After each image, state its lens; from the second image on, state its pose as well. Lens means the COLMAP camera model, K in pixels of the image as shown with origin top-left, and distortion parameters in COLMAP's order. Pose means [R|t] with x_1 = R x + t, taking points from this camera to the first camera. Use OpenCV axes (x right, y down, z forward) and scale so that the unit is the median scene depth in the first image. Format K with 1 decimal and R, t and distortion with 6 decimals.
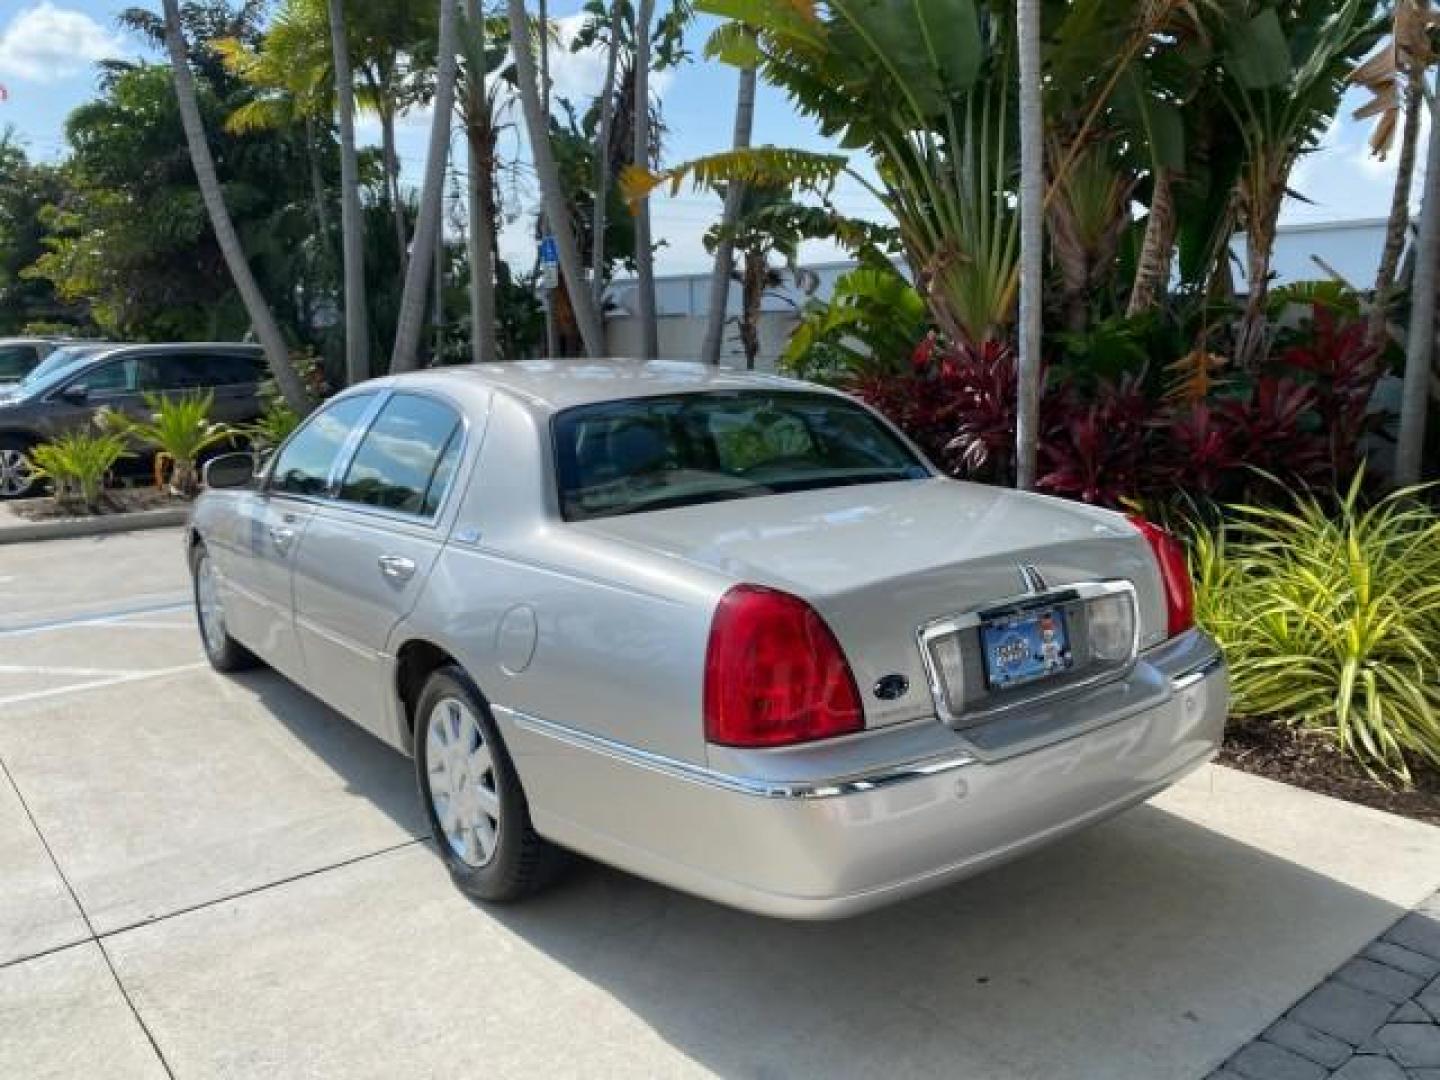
lens RADIAL K [[1110.3, 0, 720.6], [0, 1110.3, 543.2], [0, 0, 1]] dist [0.003298, -0.008754]
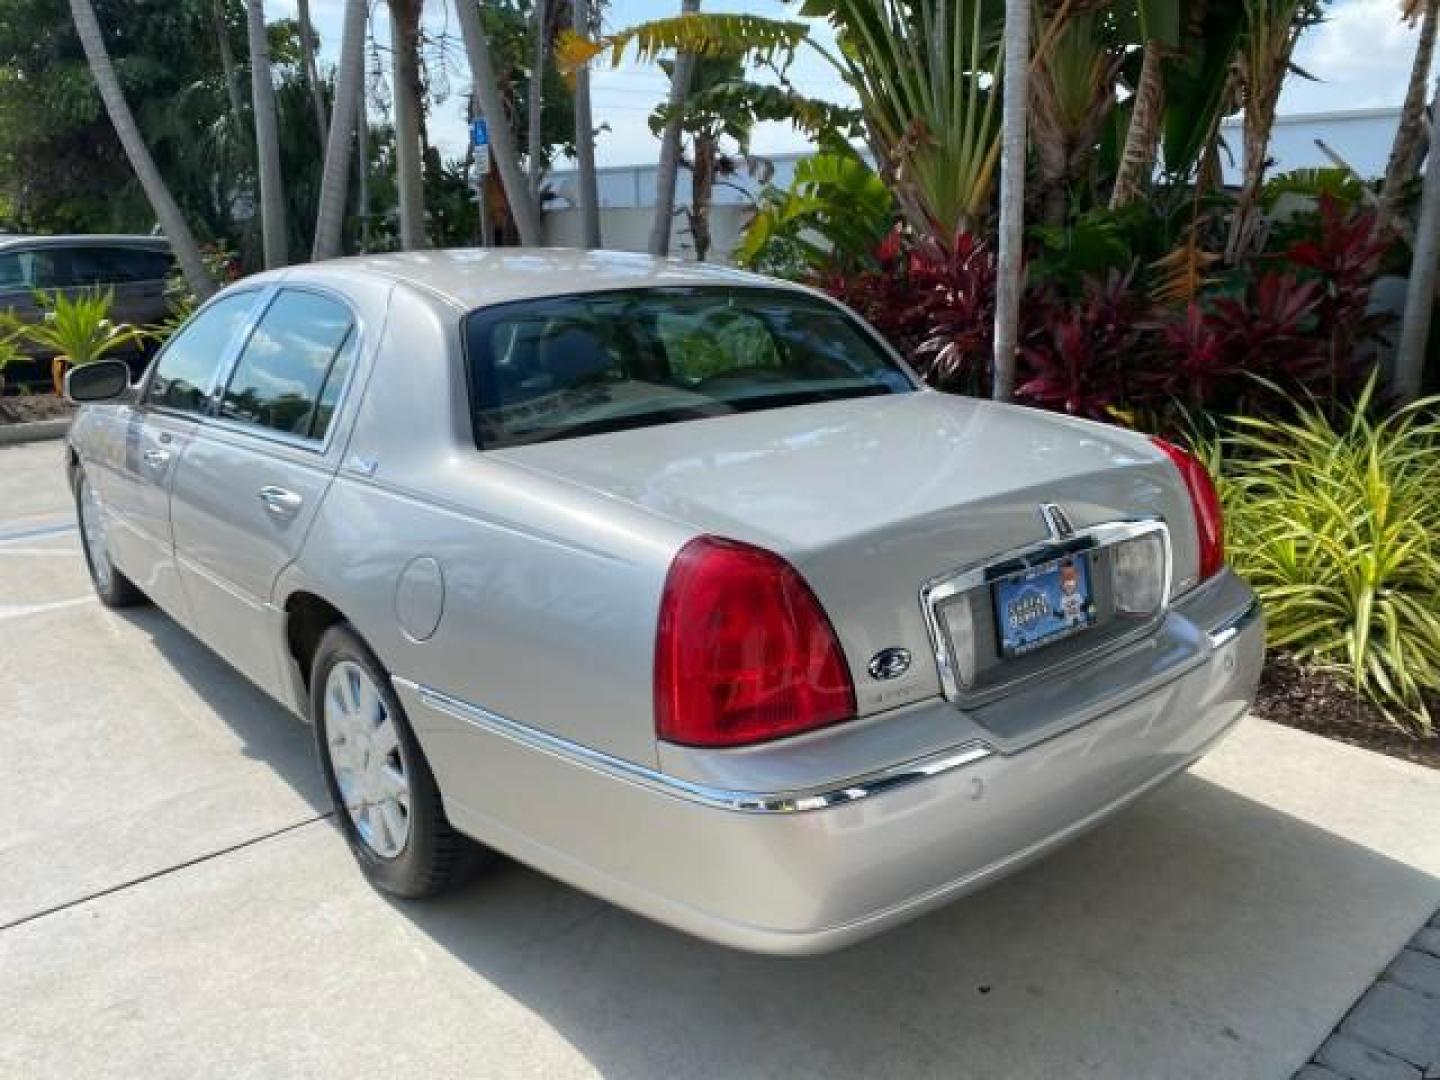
lens RADIAL K [[1121.8, 0, 717.6], [0, 1121.8, 538.3], [0, 0, 1]] dist [-0.004573, 0.001483]
pose [[0.999066, -0.007045, 0.042627, -0.001067], [0.003546, 0.996659, 0.081603, -0.008973], [-0.043059, -0.081376, 0.995753, 0.073546]]
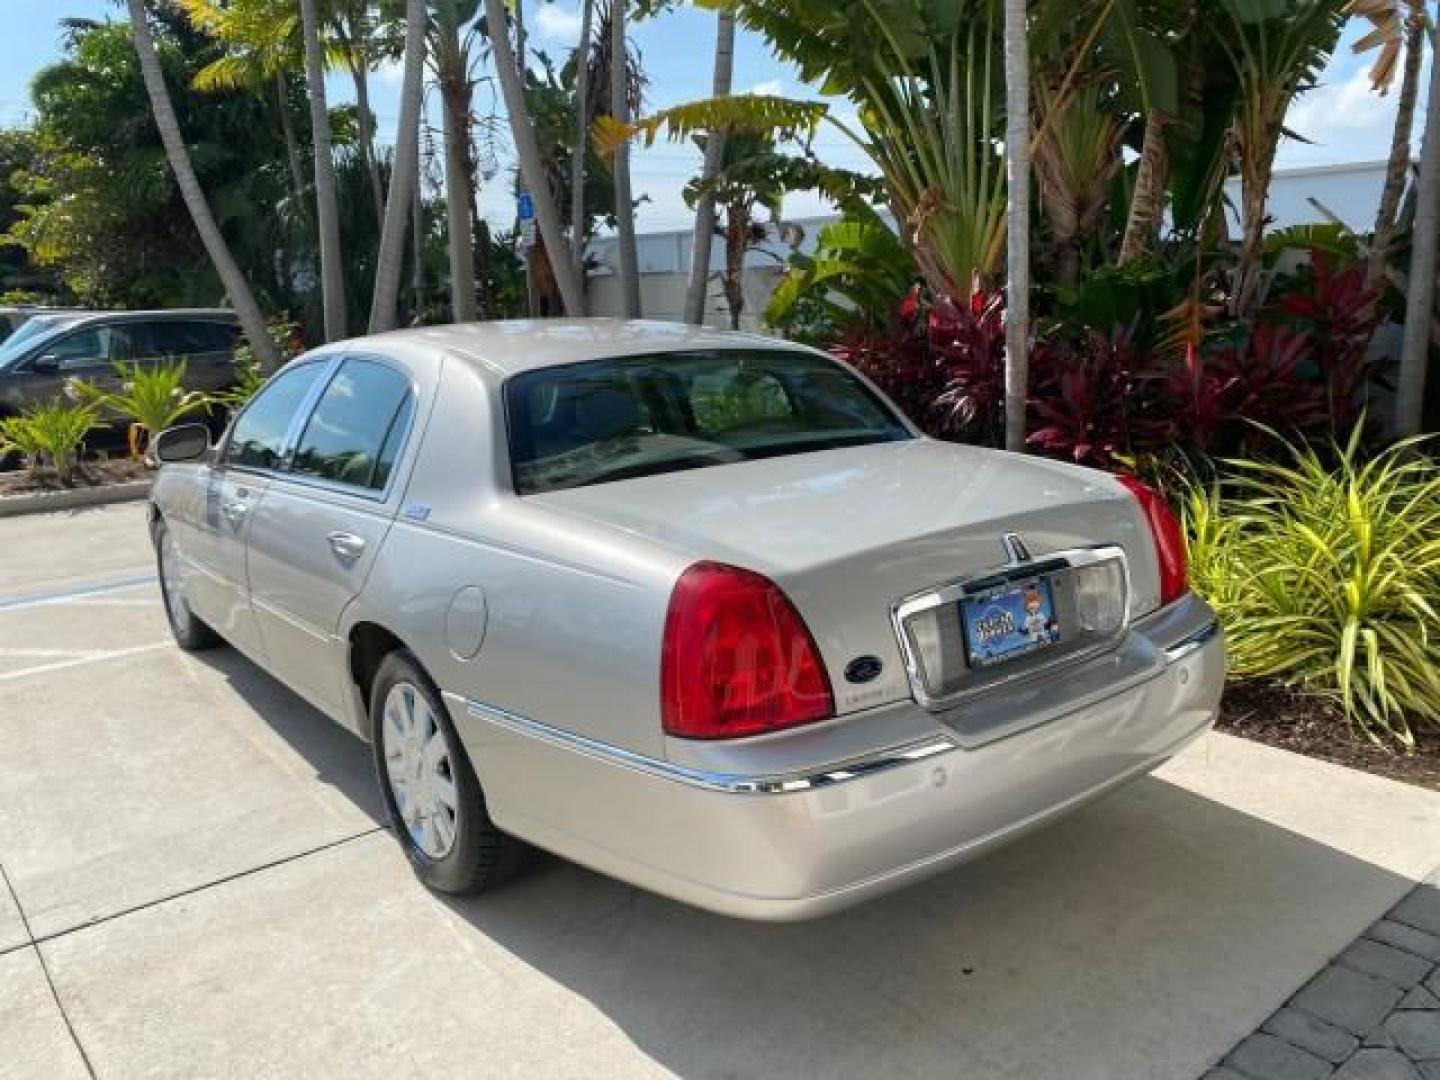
lens RADIAL K [[1111.8, 0, 719.5], [0, 1111.8, 537.7], [0, 0, 1]] dist [-0.001989, 0.003349]
pose [[0.999827, -0.018330, 0.003138, 0.011357], [0.018219, 0.999317, 0.032135, -0.004384], [-0.003725, -0.032073, 0.999479, 0.025952]]
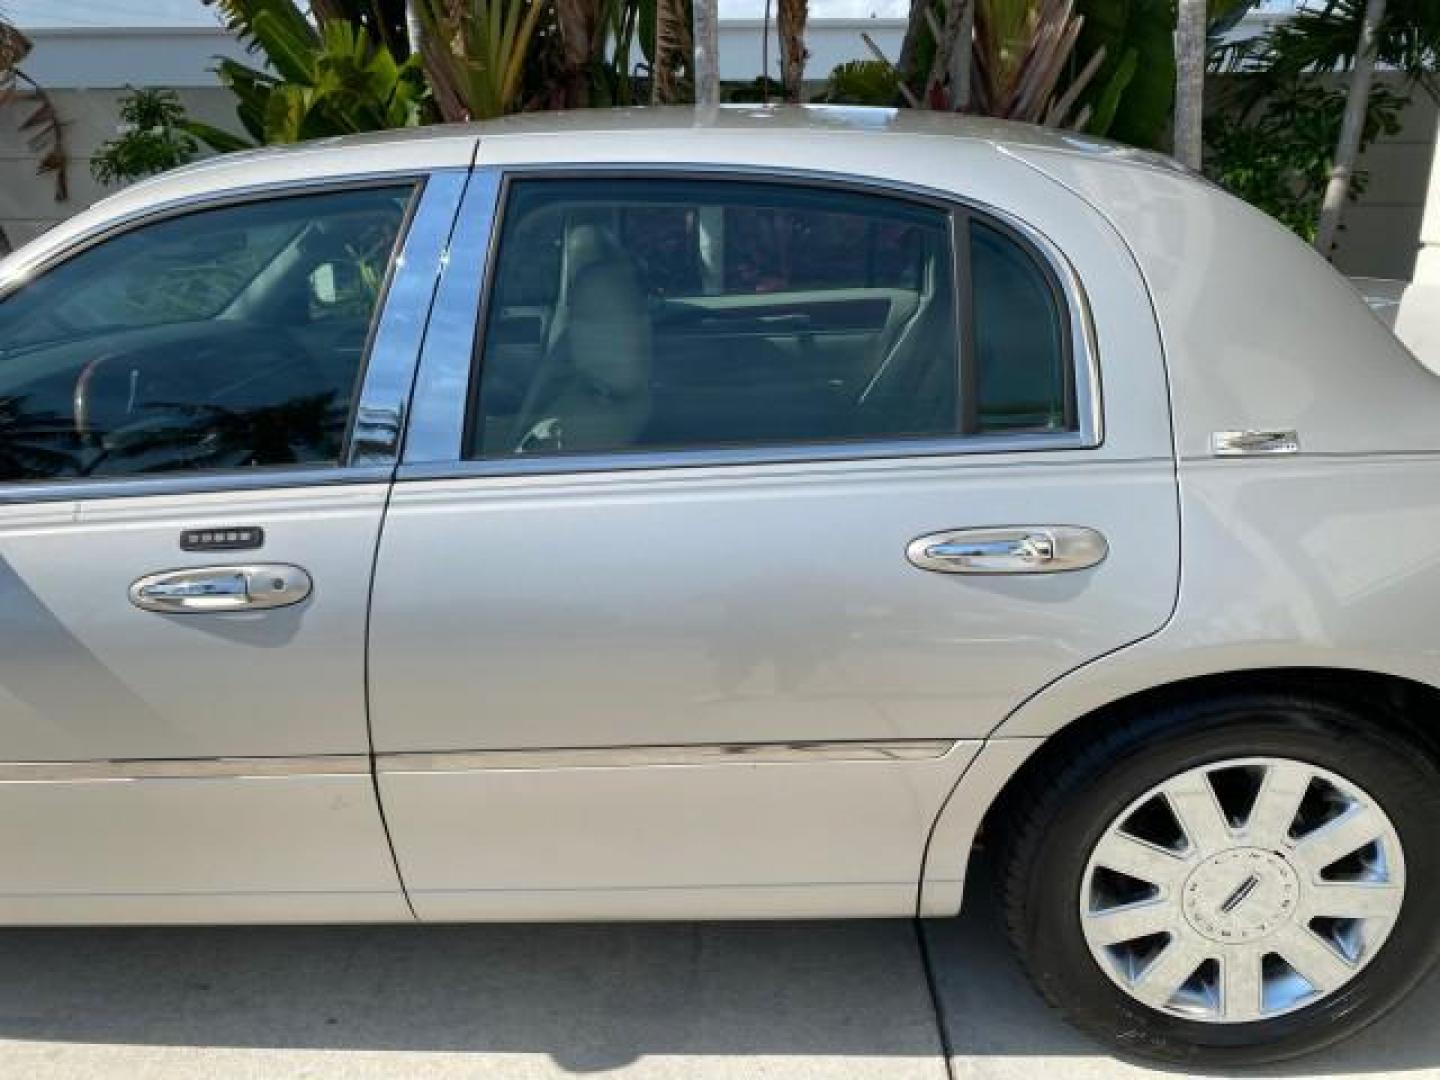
lens RADIAL K [[1110.9, 0, 720.6], [0, 1110.9, 525.3], [0, 0, 1]] dist [0.009775, 0.001919]
pose [[0.642157, -0.246690, 0.725795, -0.367603], [0.145693, 0.968823, 0.200388, -0.050514], [-0.752601, -0.022937, 0.658077, 0.421142]]
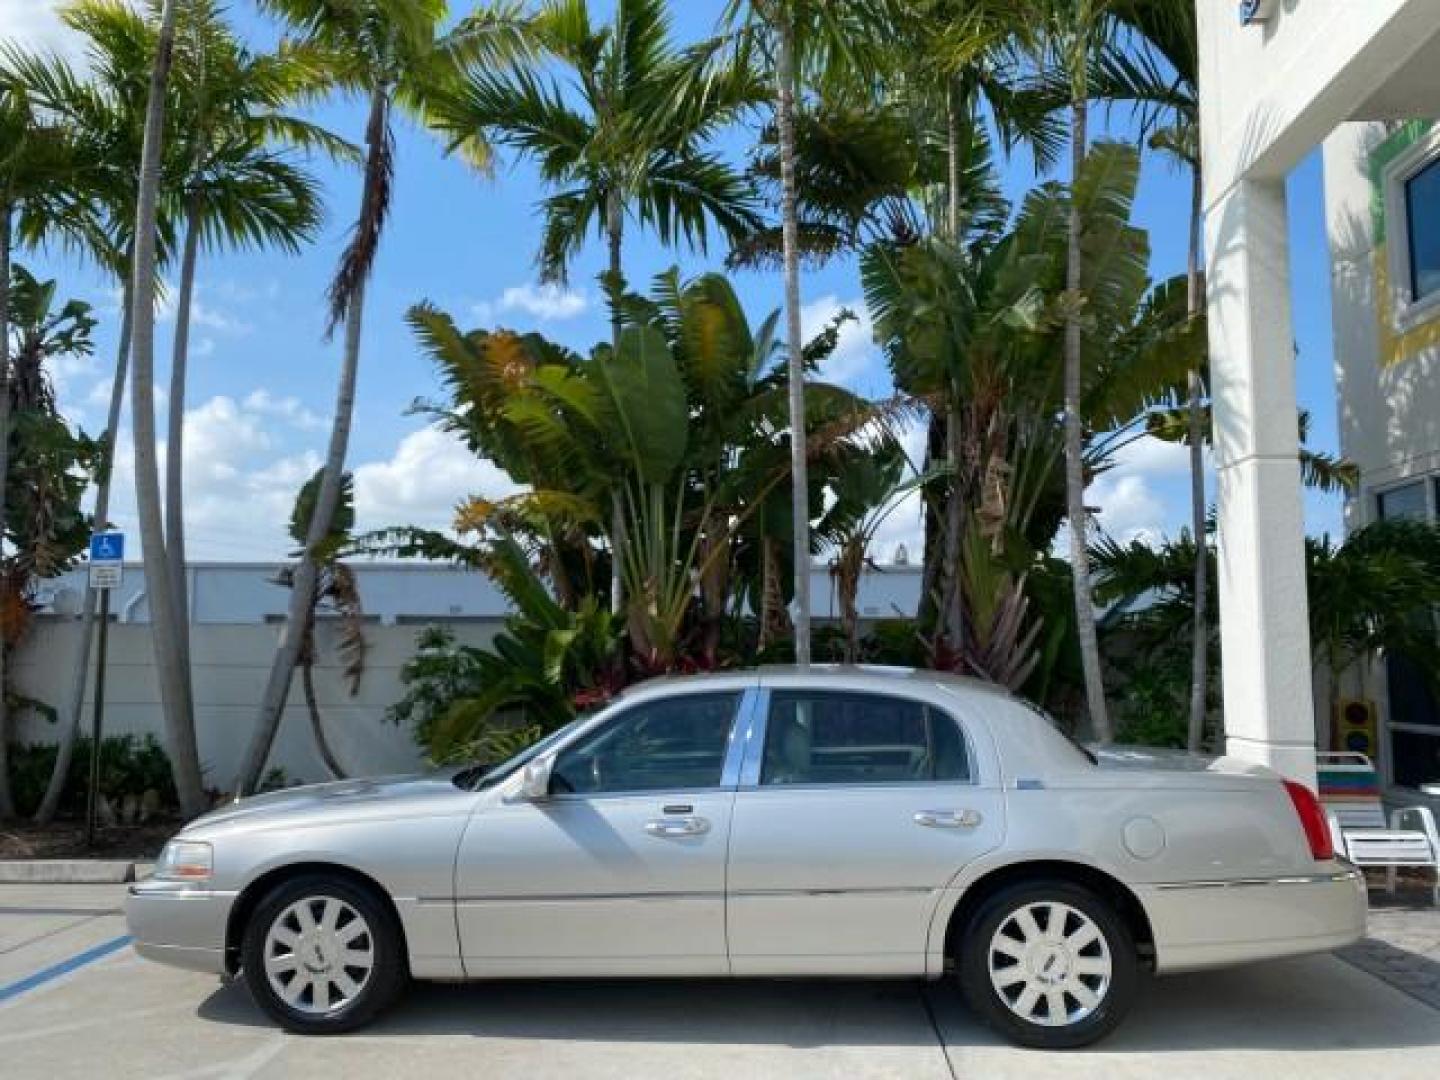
lens RADIAL K [[1106.1, 0, 721.1], [0, 1106.1, 537.6], [0, 0, 1]] dist [0.004436, -0.002924]
pose [[0.668544, 0.090915, 0.738094, -0.788335], [0.122063, 0.965624, -0.229502, -0.016468], [-0.733586, 0.243526, 0.634465, 0.147895]]
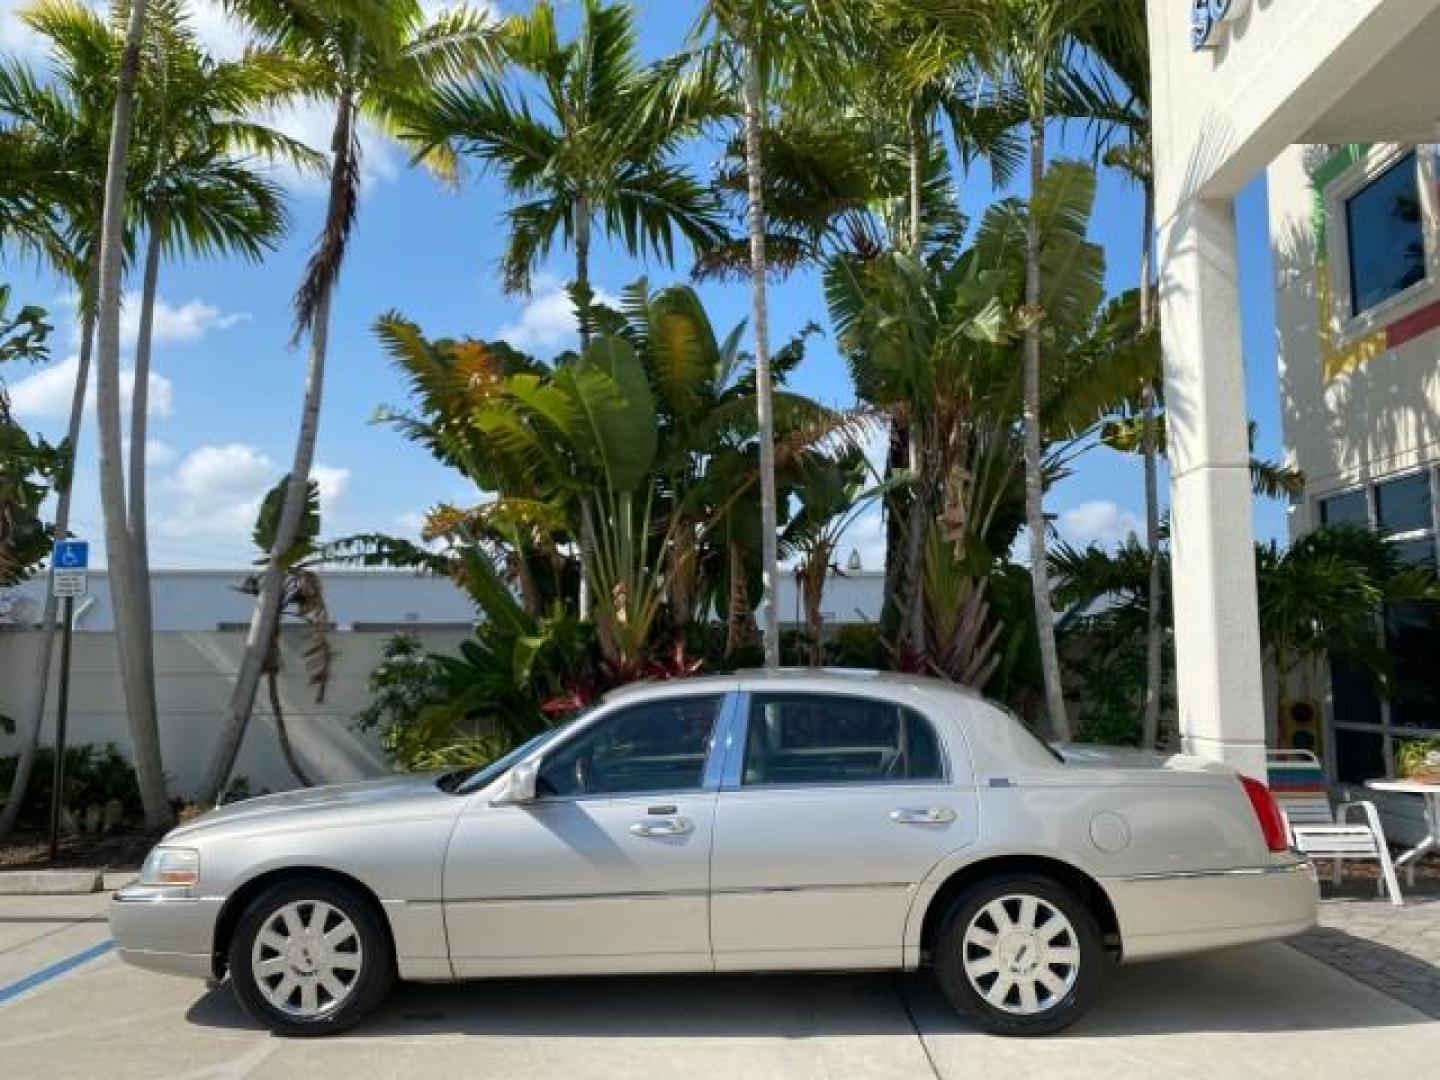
lens RADIAL K [[1105.2, 0, 717.5], [0, 1105.2, 538.5], [0, 0, 1]] dist [0.006031, -0.005049]
pose [[0.639435, 0.092883, 0.763214, -0.816954], [0.133081, 0.964321, -0.228855, -0.015370], [-0.757240, 0.247908, 0.604259, 0.148649]]
